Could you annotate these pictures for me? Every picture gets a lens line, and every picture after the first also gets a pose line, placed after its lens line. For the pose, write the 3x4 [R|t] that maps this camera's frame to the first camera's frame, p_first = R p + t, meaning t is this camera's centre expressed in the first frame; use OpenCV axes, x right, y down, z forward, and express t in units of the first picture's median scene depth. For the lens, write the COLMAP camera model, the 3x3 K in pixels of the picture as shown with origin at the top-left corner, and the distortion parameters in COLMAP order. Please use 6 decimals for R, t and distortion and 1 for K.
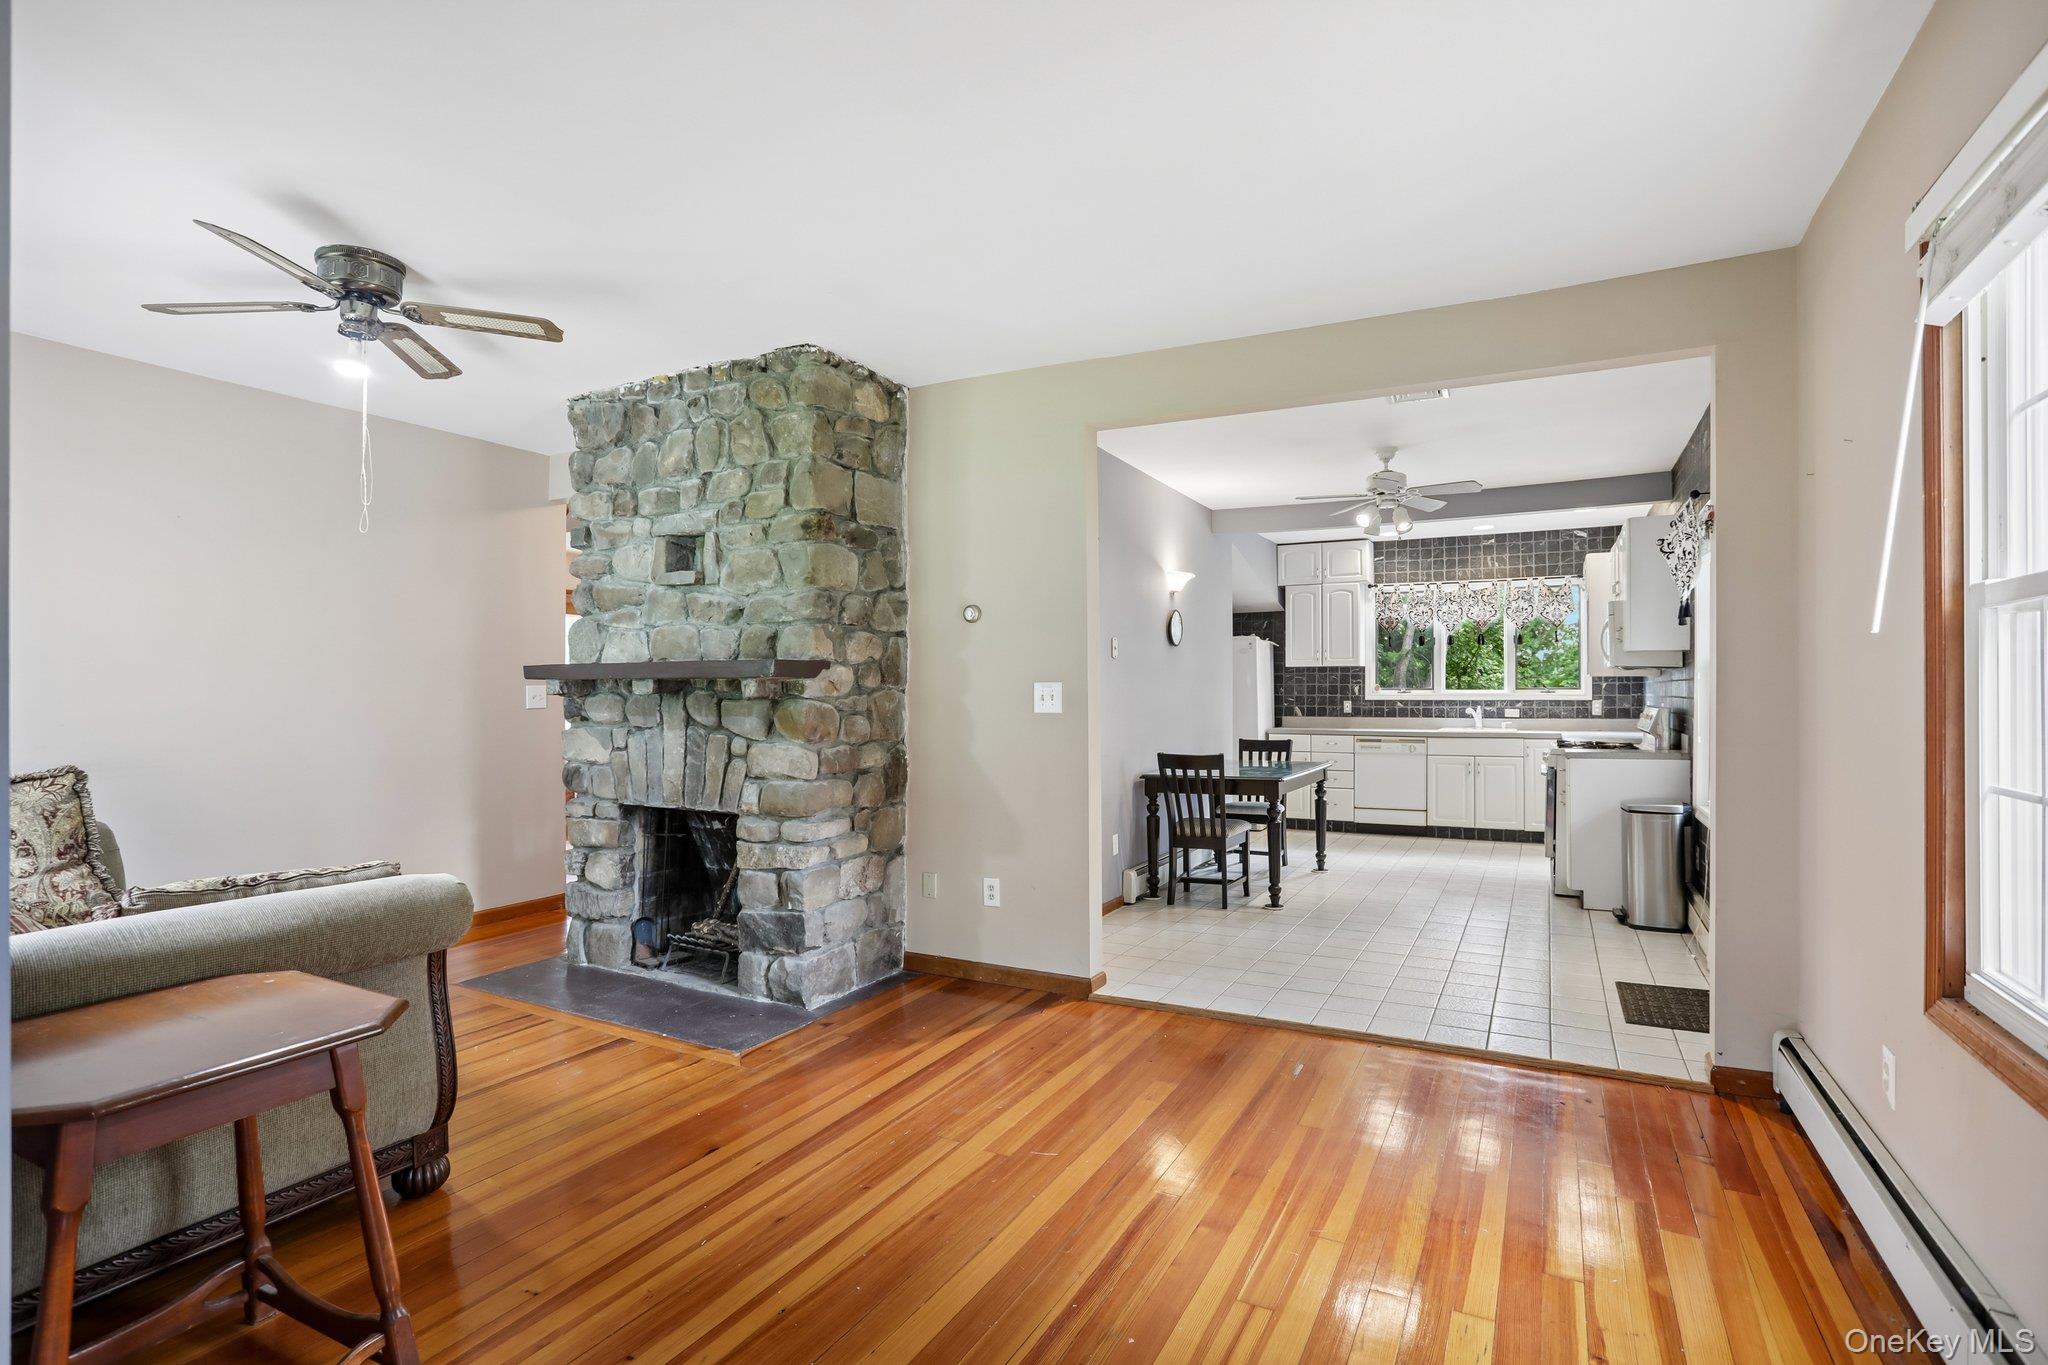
lens RADIAL K [[1014.9, 0, 1030.0], [0, 1014.9, 692.7], [0, 0, 1]] dist [-0.046375, 0.033020]
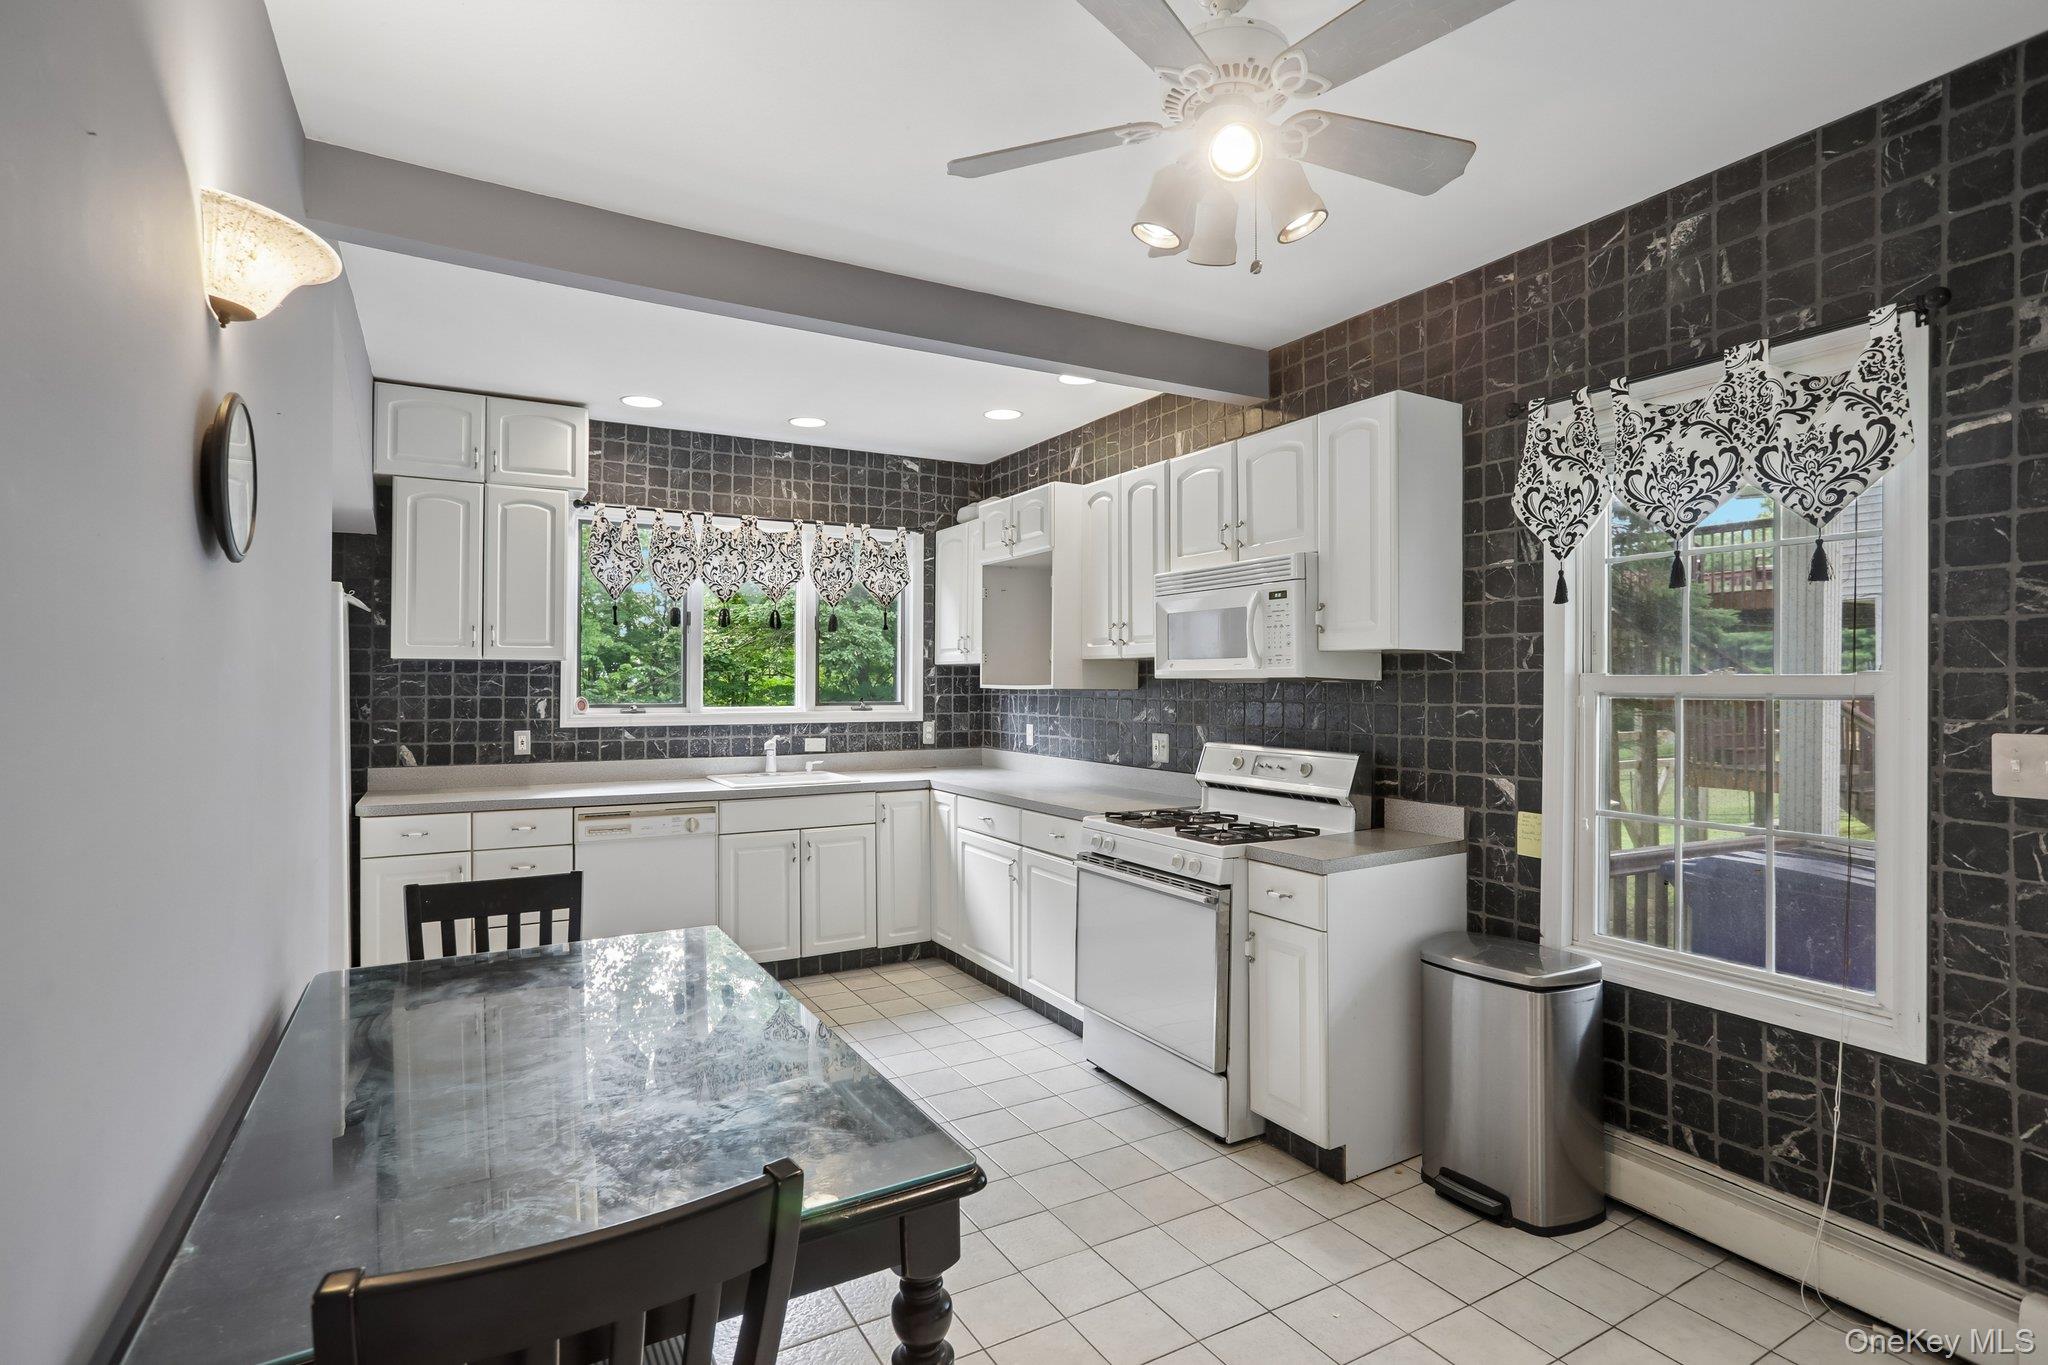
lens RADIAL K [[1014.9, 0, 1015.8], [0, 1014.9, 678.6], [0, 0, 1]] dist [-0.046375, 0.033020]
pose [[0.554271, 0.008851, 0.832289, 0.081225], [-0.002231, 0.999956, -0.009148, -0.027663], [-0.832334, 0.003214, 0.554266, 1.098859]]
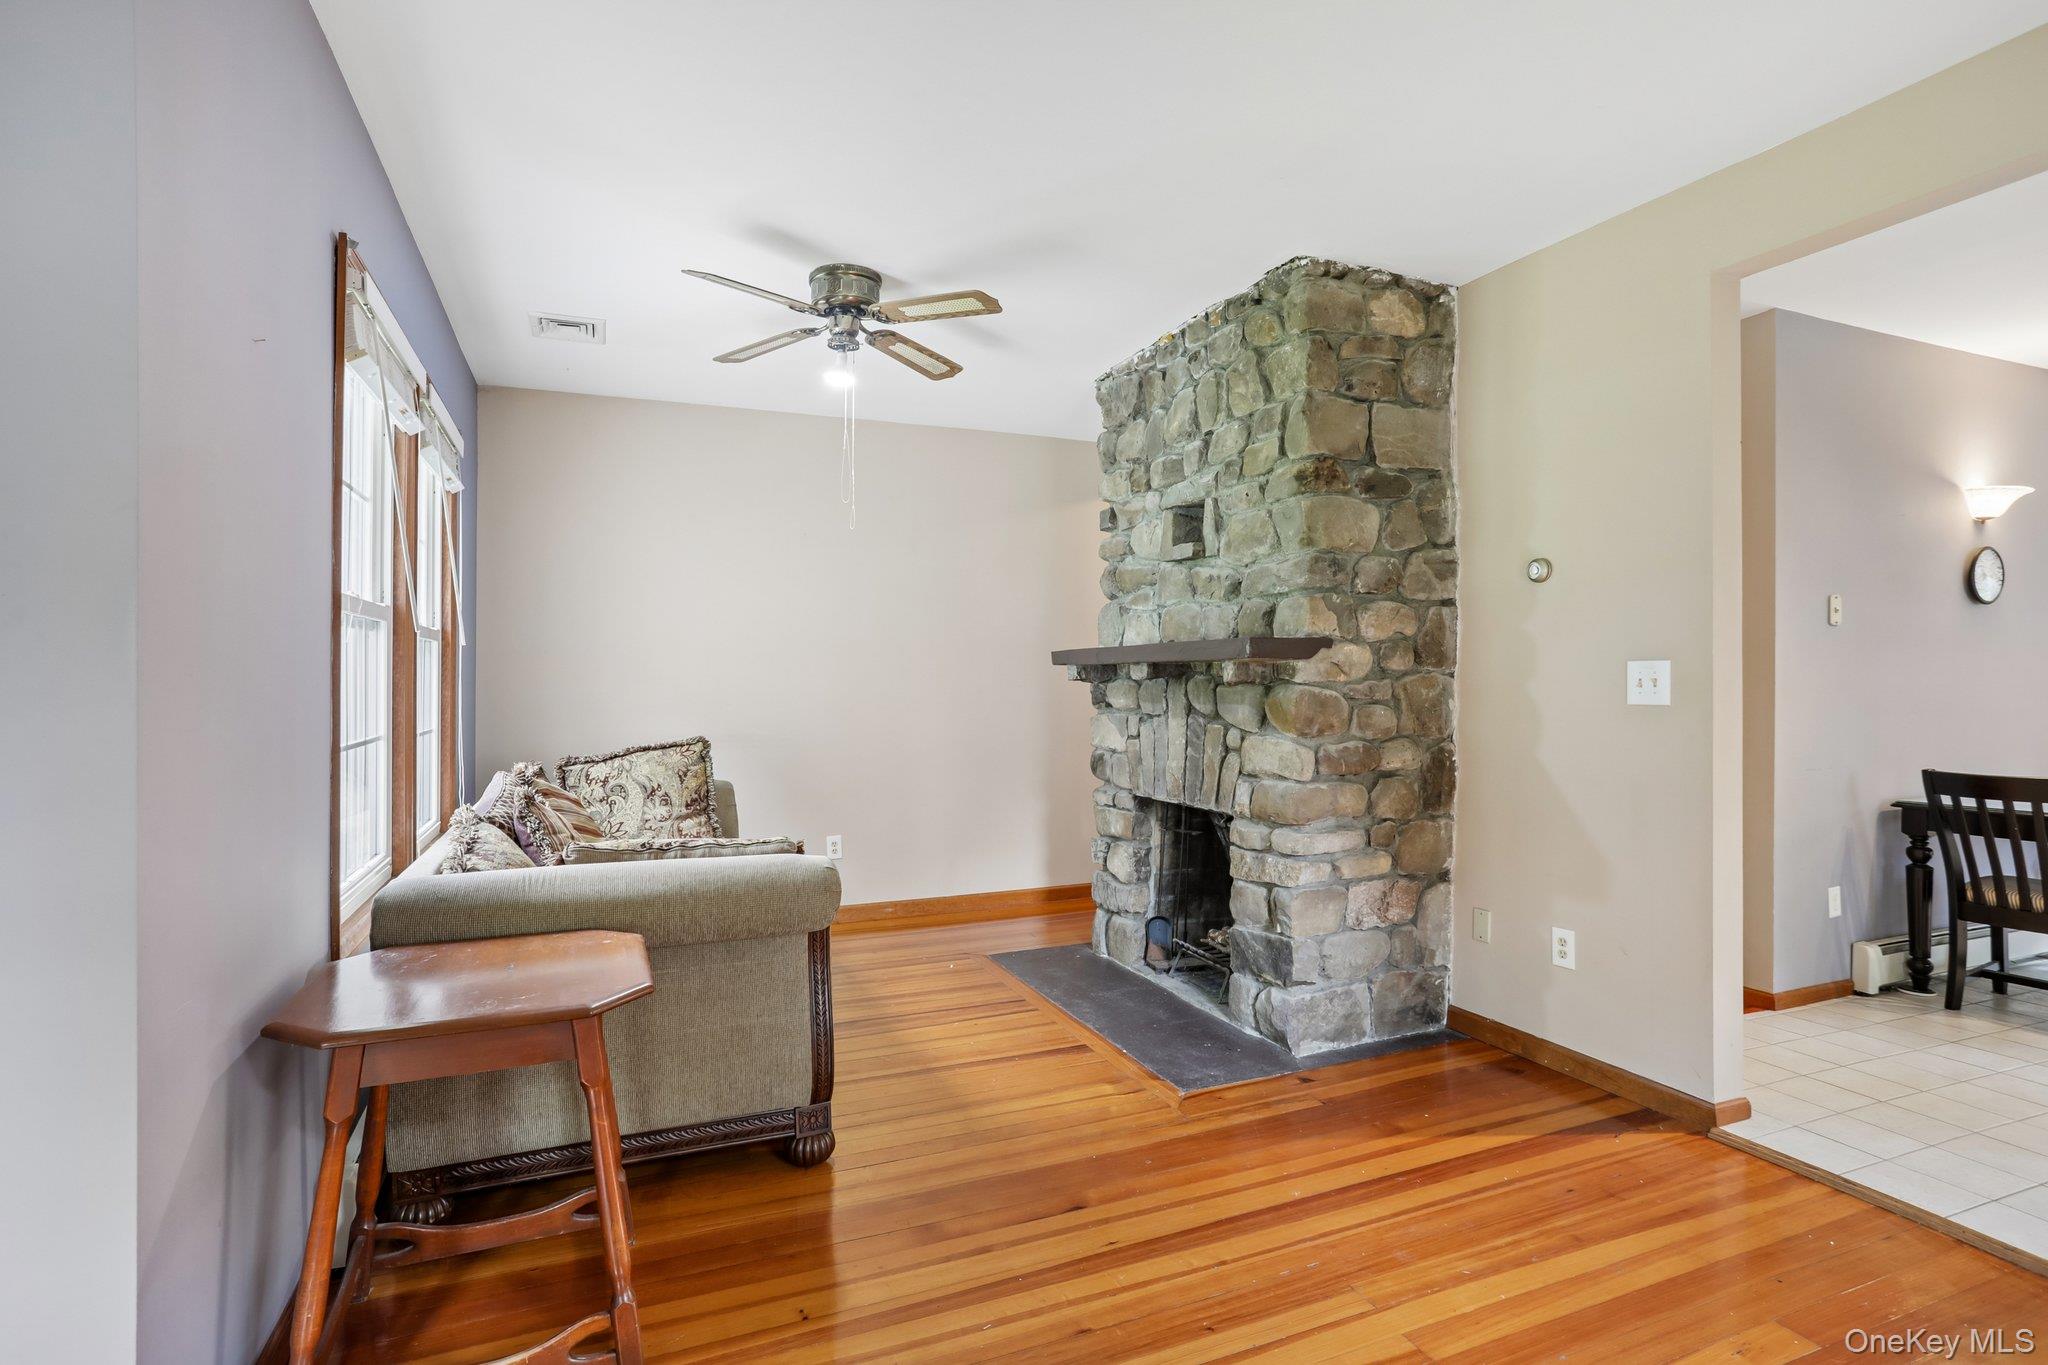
lens RADIAL K [[1014.9, 0, 1000.9], [0, 1014.9, 692.5], [0, 0, 1]] dist [-0.046375, 0.033020]
pose [[0.768280, 0.005580, -0.640089, 0.107671], [0.001868, 0.999938, 0.010959, 0.002944], [0.640111, -0.009616, 0.768222, 0.178399]]
